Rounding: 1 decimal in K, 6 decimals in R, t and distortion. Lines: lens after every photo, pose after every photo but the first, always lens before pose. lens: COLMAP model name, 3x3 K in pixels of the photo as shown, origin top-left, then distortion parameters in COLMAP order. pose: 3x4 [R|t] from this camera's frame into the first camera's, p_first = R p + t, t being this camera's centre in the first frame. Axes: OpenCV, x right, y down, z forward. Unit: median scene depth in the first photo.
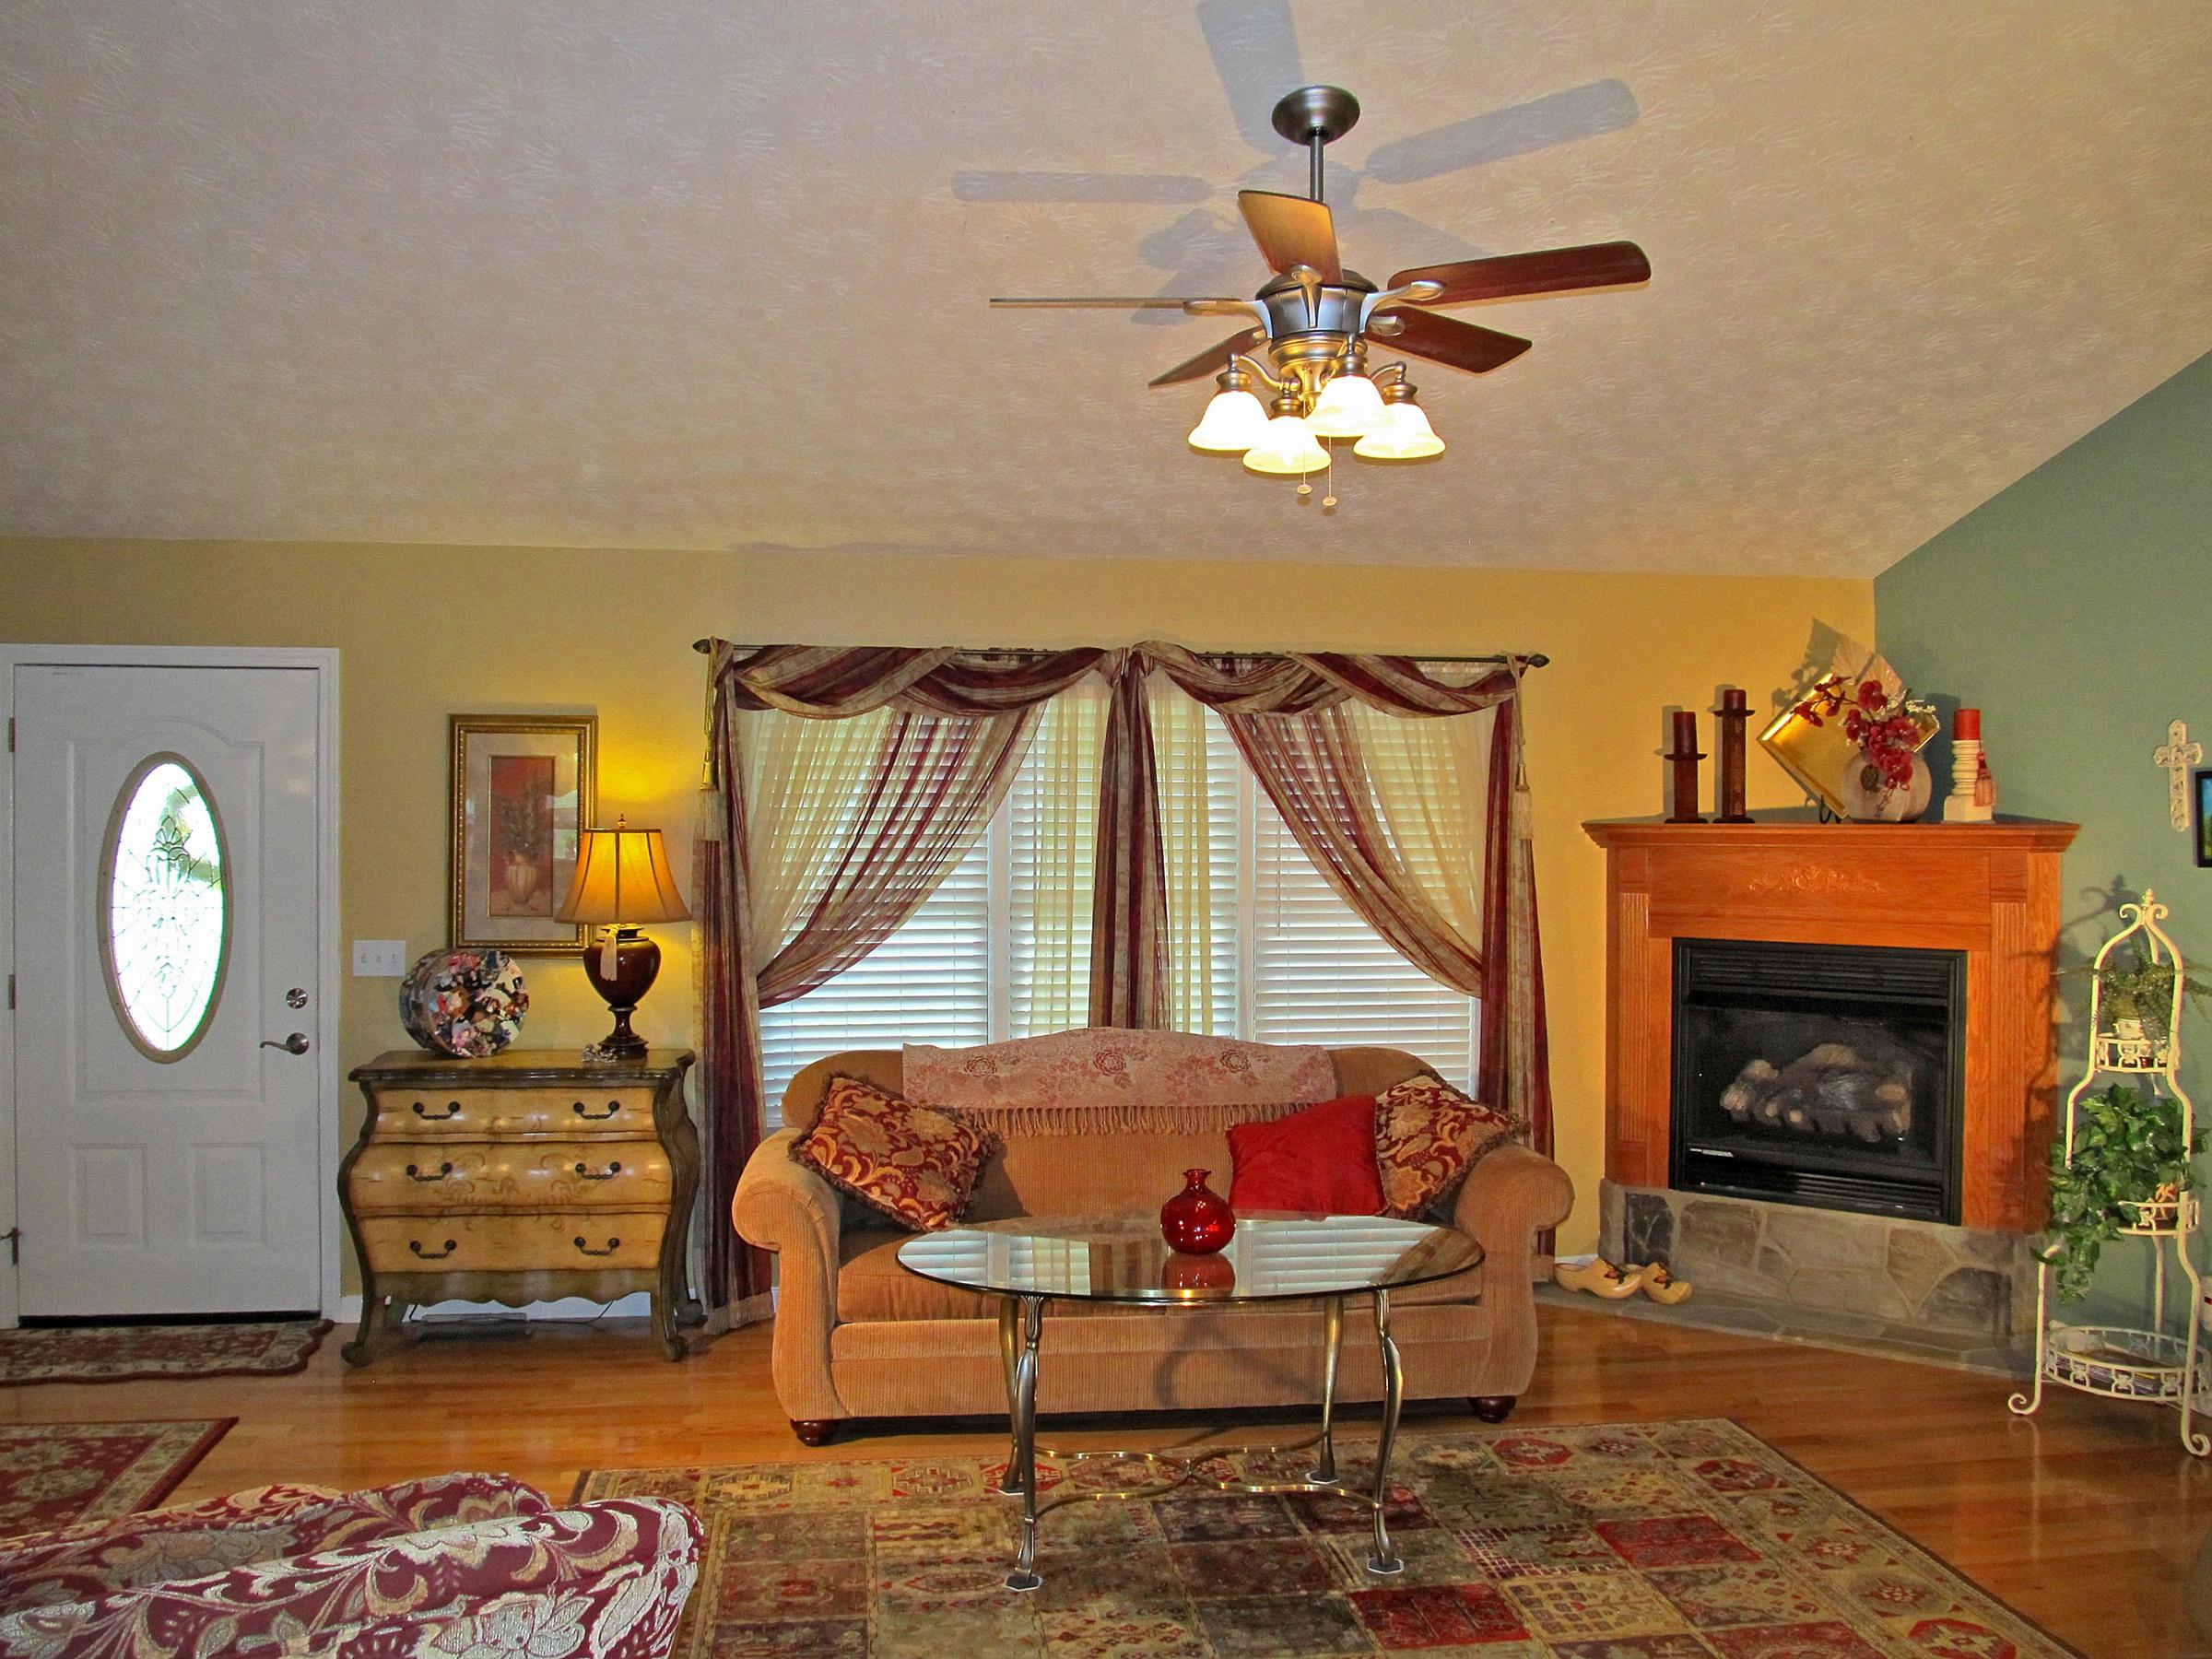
lens RADIAL K [[1853.1, 0, 1107.9], [0, 1853.1, 829.3], [0, 0, 1]] dist [-0.071576, 0.032250]
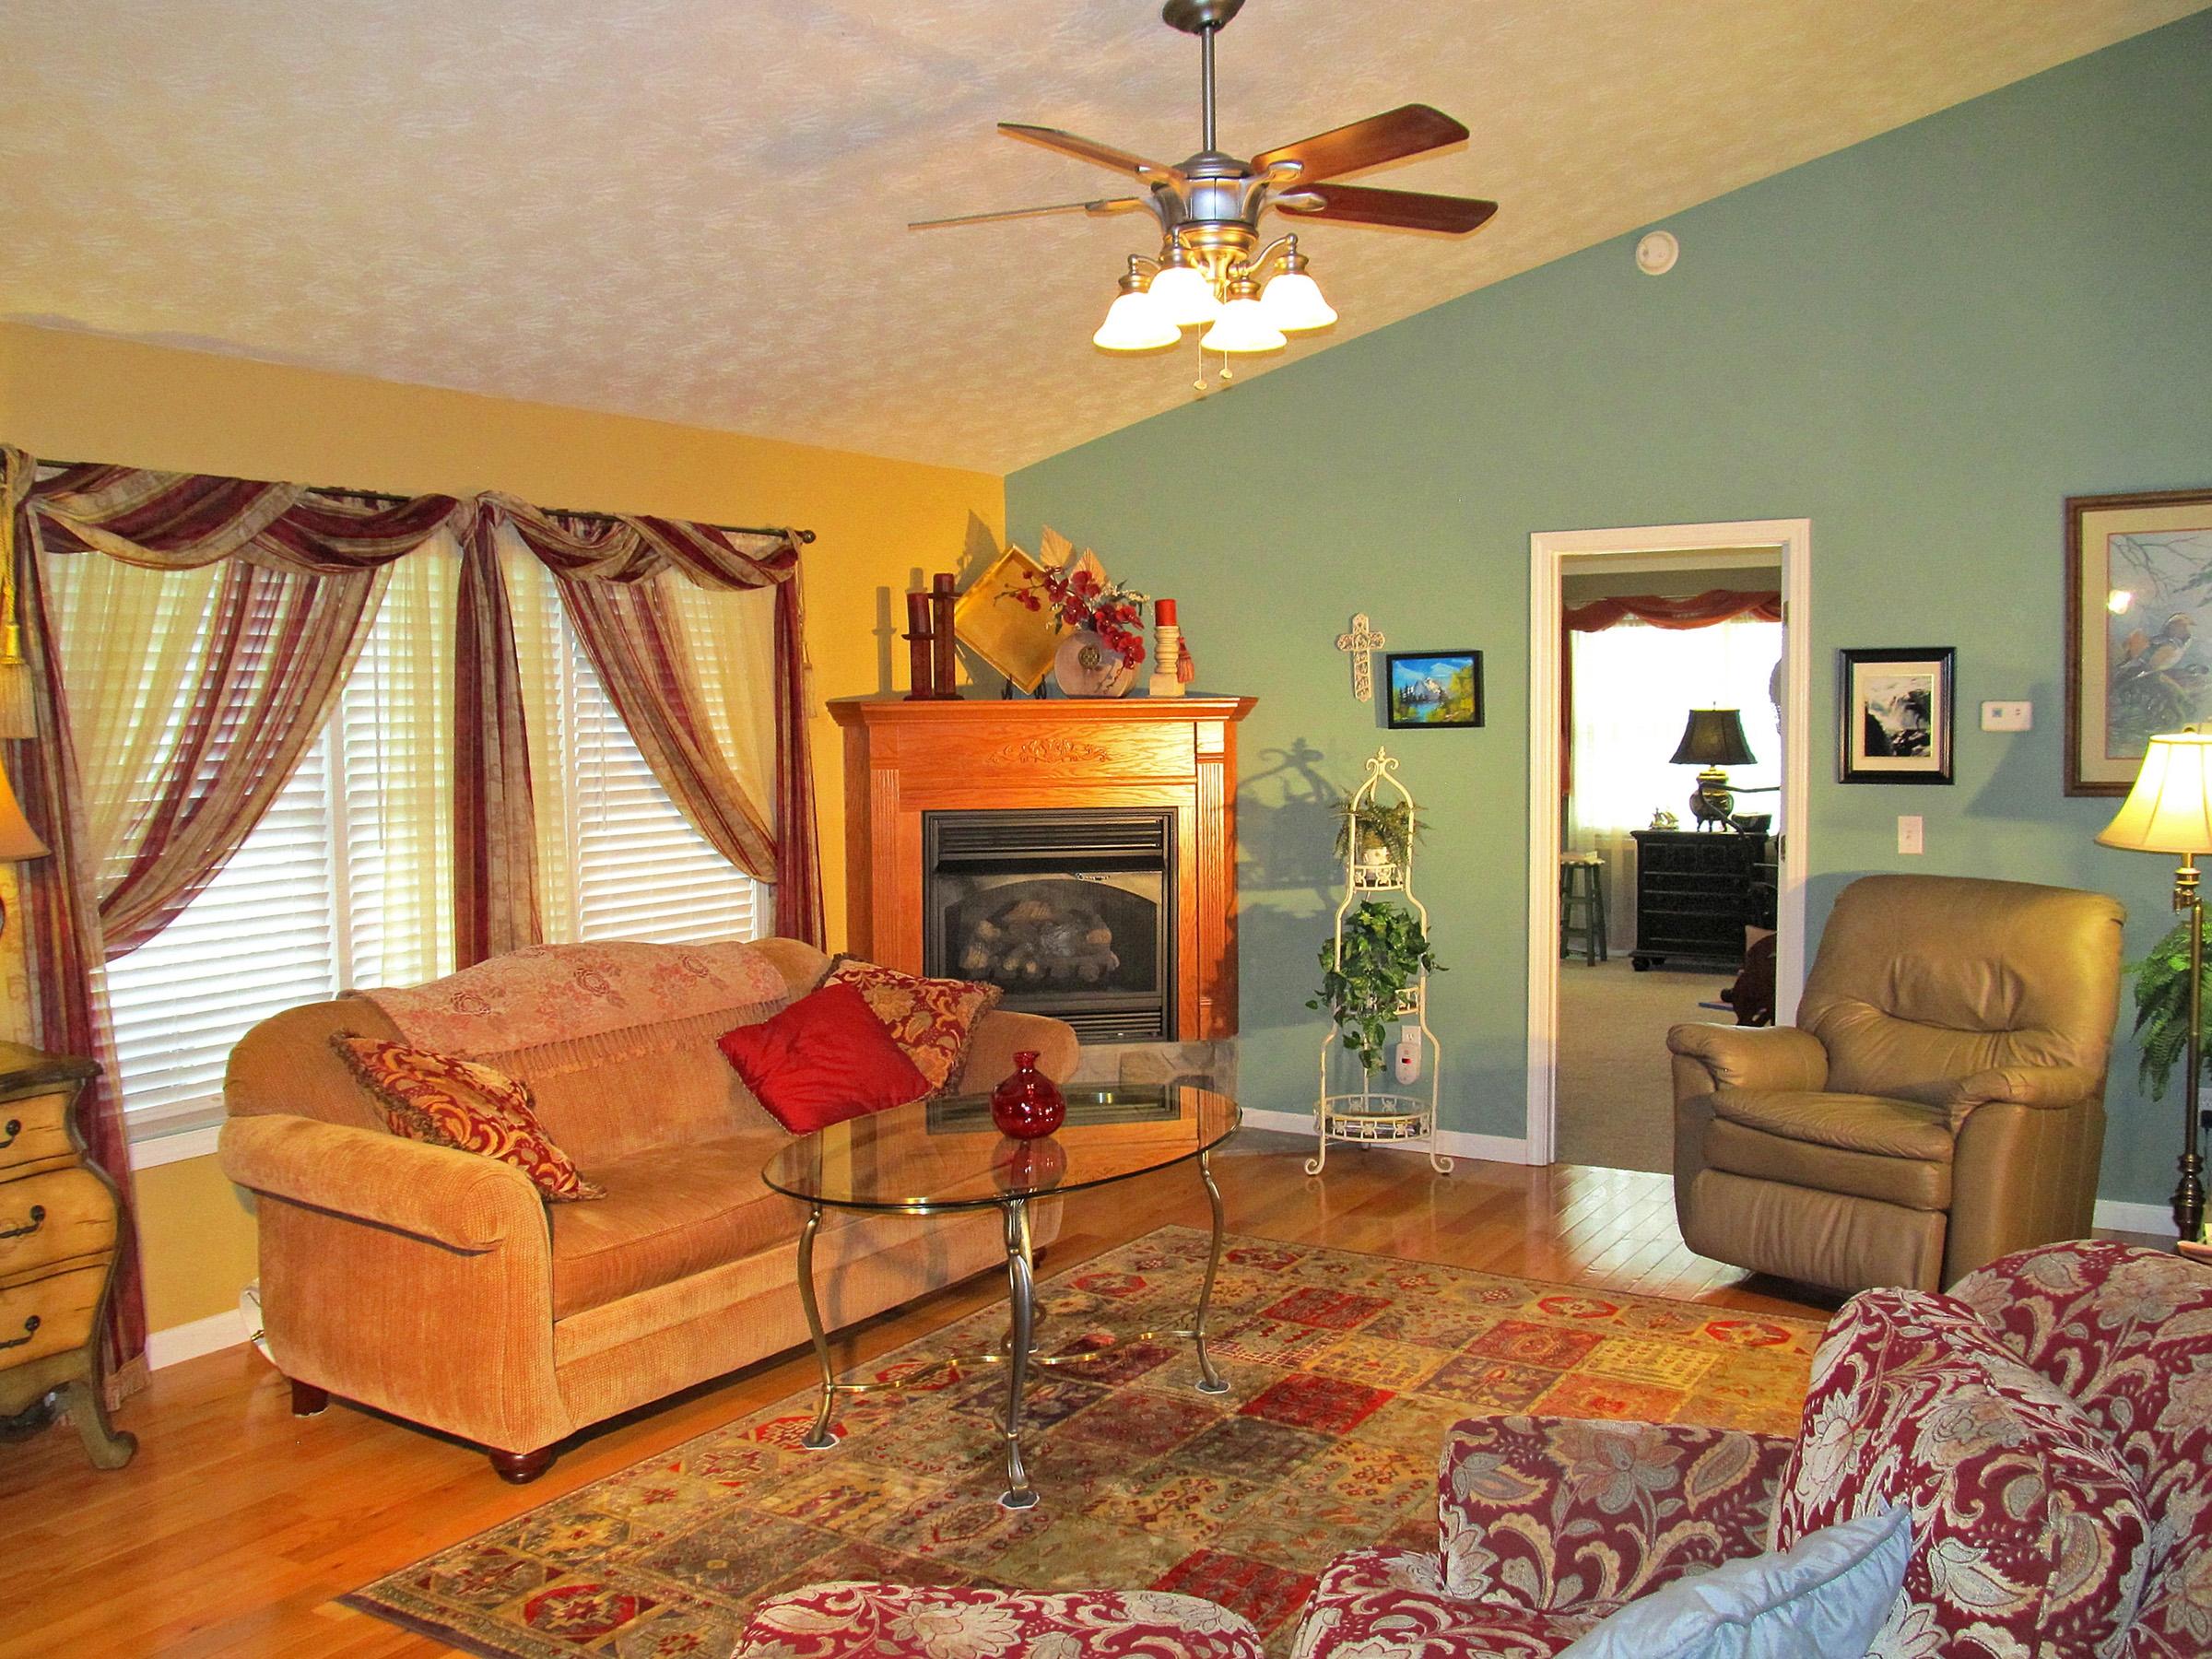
lens RADIAL K [[1982.5, 0, 1100.0], [0, 1982.5, 838.0], [0, 0, 1]] dist [-0.073490, 0.002949]
pose [[0.640421, -0.061230, 0.765580, -0.514992], [0.015477, 0.997643, 0.066843, 0.000794], [-0.767868, -0.030959, 0.639859, 0.215960]]
